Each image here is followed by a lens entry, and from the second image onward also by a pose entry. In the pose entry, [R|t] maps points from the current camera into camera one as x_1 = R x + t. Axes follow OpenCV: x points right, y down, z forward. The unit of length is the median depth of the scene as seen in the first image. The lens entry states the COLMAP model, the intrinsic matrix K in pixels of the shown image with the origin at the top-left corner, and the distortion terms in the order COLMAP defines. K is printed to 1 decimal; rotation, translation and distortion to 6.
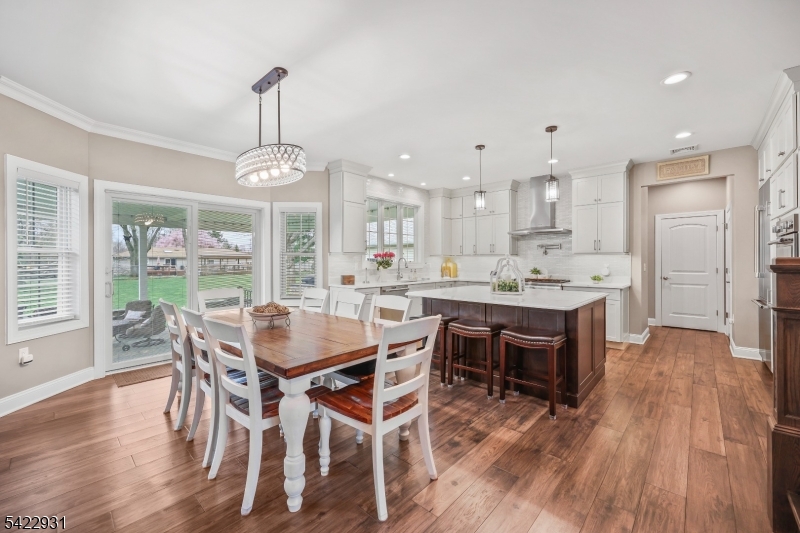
lens RADIAL K [[329.1, 0, 397.5], [0, 329.1, 265.1], [0, 0, 1]] dist [0.016262, 0.000029]
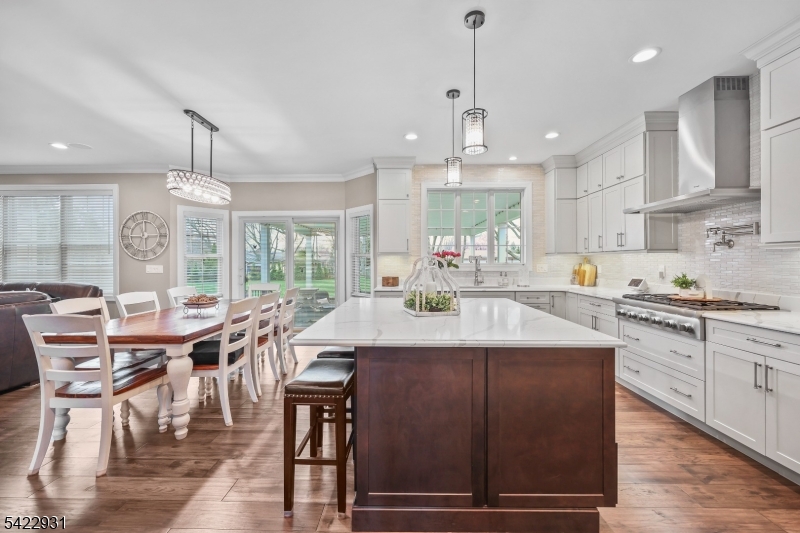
lens RADIAL K [[329.1, 0, 397.5], [0, 329.1, 265.1], [0, 0, 1]] dist [0.016262, 0.000029]
pose [[0.658077, 0.006842, -0.752920, 0.582814], [-0.002541, 0.999973, 0.006866, -0.010817], [0.752946, -0.002605, 0.658077, 0.390998]]
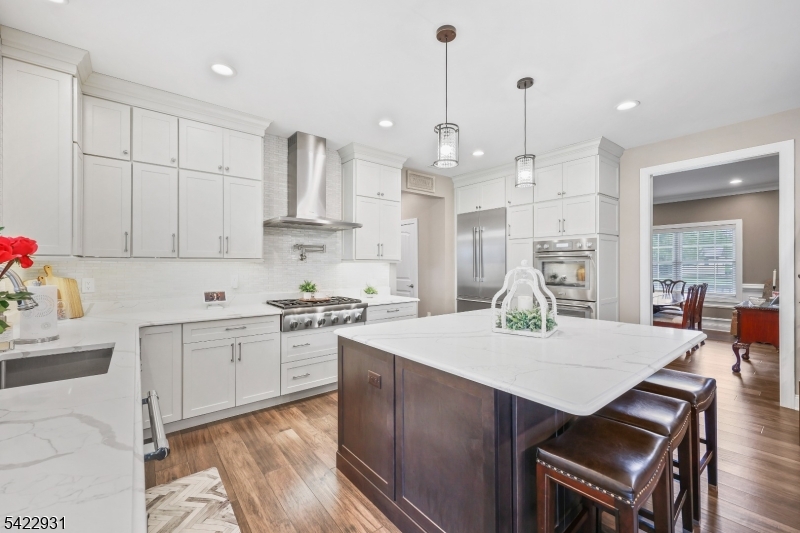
lens RADIAL K [[329.1, 0, 397.5], [0, 329.1, 265.1], [0, 0, 1]] dist [0.016262, 0.000029]
pose [[0.166217, 0.003845, 0.986082, -0.174374], [0.007284, 0.999960, -0.005127, -0.020581], [-0.986062, 0.008035, 0.166183, 0.832055]]
